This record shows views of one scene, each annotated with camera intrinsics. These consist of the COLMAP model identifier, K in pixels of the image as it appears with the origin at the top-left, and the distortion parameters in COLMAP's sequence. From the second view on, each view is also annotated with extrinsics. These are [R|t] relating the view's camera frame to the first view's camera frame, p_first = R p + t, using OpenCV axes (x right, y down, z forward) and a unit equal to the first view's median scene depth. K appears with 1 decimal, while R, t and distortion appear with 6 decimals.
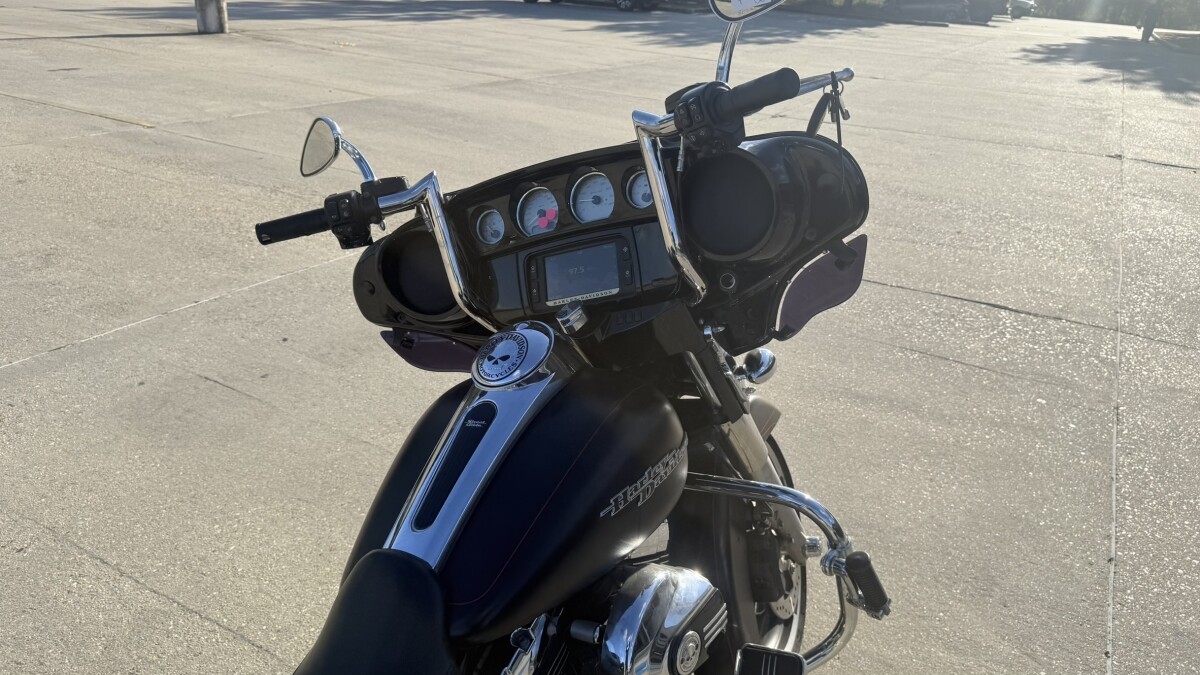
lens RADIAL K [[863.5, 0, 620.6], [0, 863.5, 337.9], [0, 0, 1]] dist [0.093815, -0.142836]
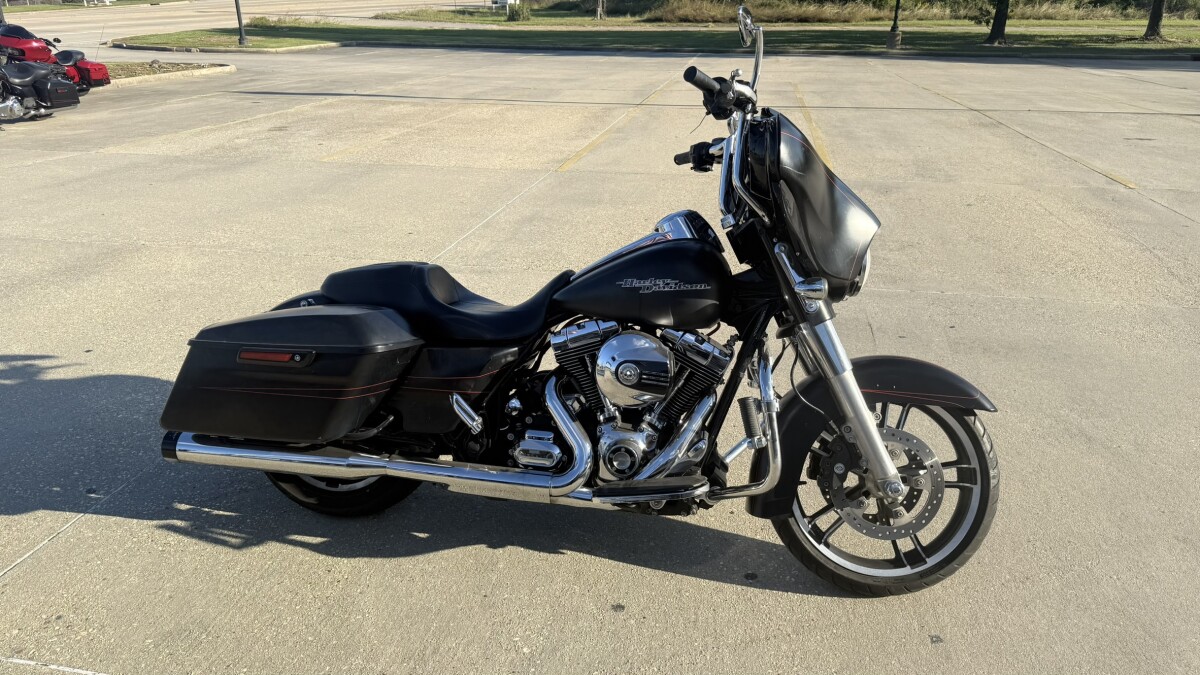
lens RADIAL K [[841.9, 0, 600.0], [0, 841.9, 337.5], [0, 0, 1]] dist [0.041872, -0.057345]
pose [[0.303085, 0.278238, -0.911440, 0.442533], [-0.349223, 0.922321, 0.165431, 0.001942], [0.886670, 0.268156, 0.376709, 0.065945]]
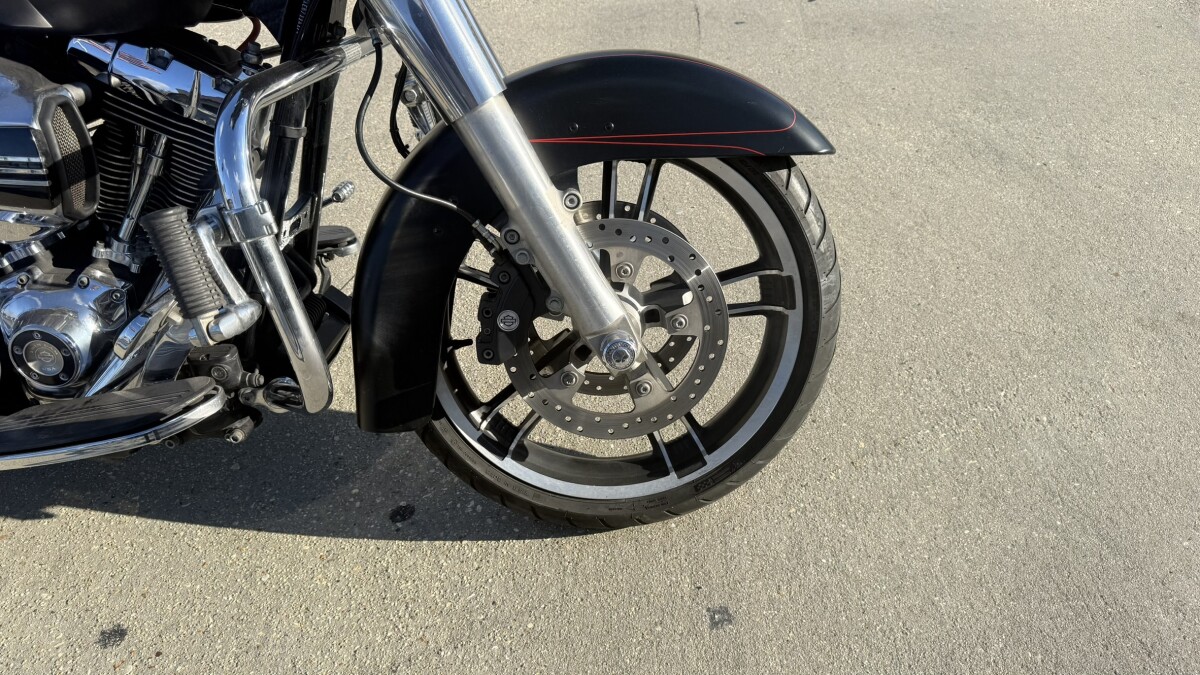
lens RADIAL K [[845.5, 0, 592.6], [0, 845.5, 339.0], [0, 0, 1]] dist [0.089090, -0.138927]
pose [[0.433618, 0.495873, -0.752387, 0.248857], [-0.270404, 0.868092, 0.416291, 0.007279], [0.859568, 0.022937, 0.510506, 0.291506]]
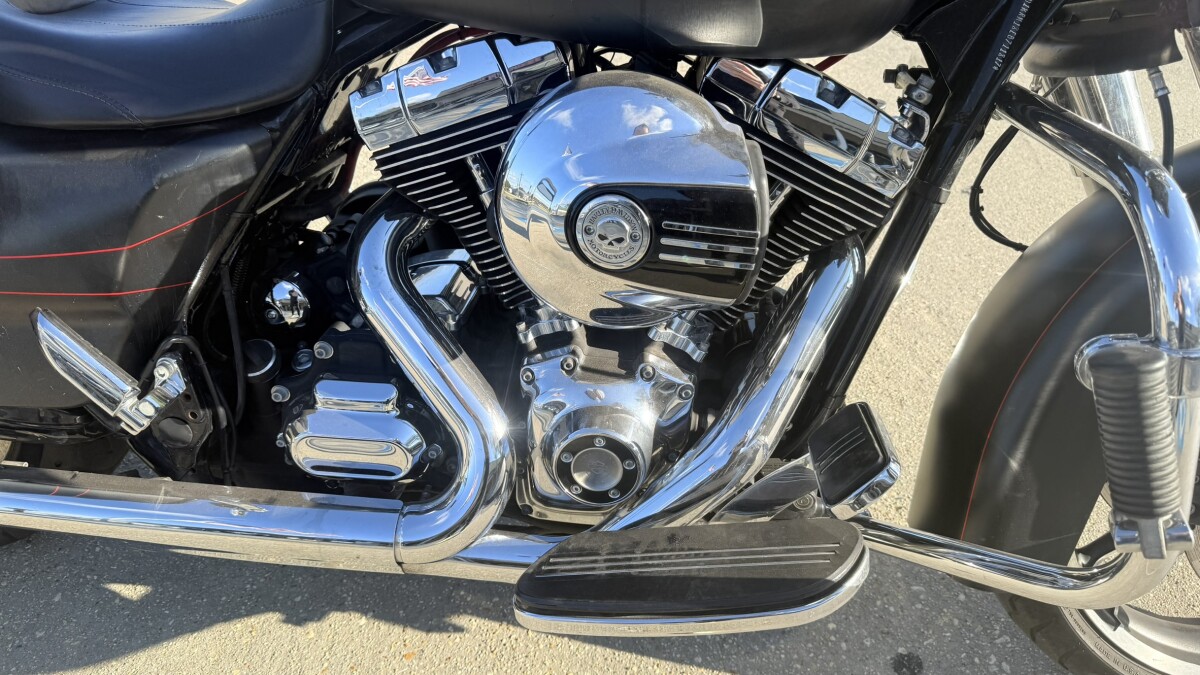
lens RADIAL K [[868.7, 0, 592.4], [0, 868.7, 355.4], [0, 0, 1]] dist [0.058694, -0.081671]
pose [[0.375372, 0.535659, -0.756416, 0.137861], [-0.319148, 0.840885, 0.437100, 0.049310], [0.870196, 0.077334, 0.486599, 0.194004]]
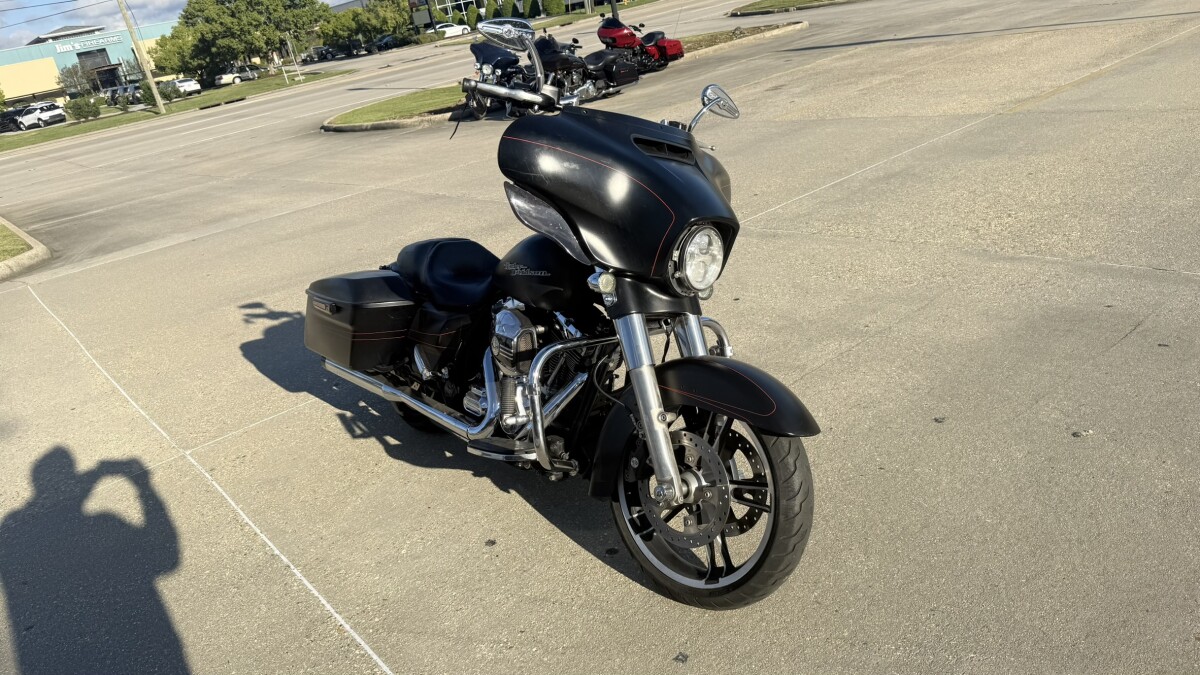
lens RADIAL K [[845.5, 0, 592.6], [0, 845.5, 339.0], [0, 0, 1]] dist [0.089090, -0.138927]
pose [[-0.387408, 0.331057, -0.860416, 0.468571], [-0.213467, 0.875722, 0.433061, -0.162461], [0.896854, 0.351442, -0.268592, 0.468855]]
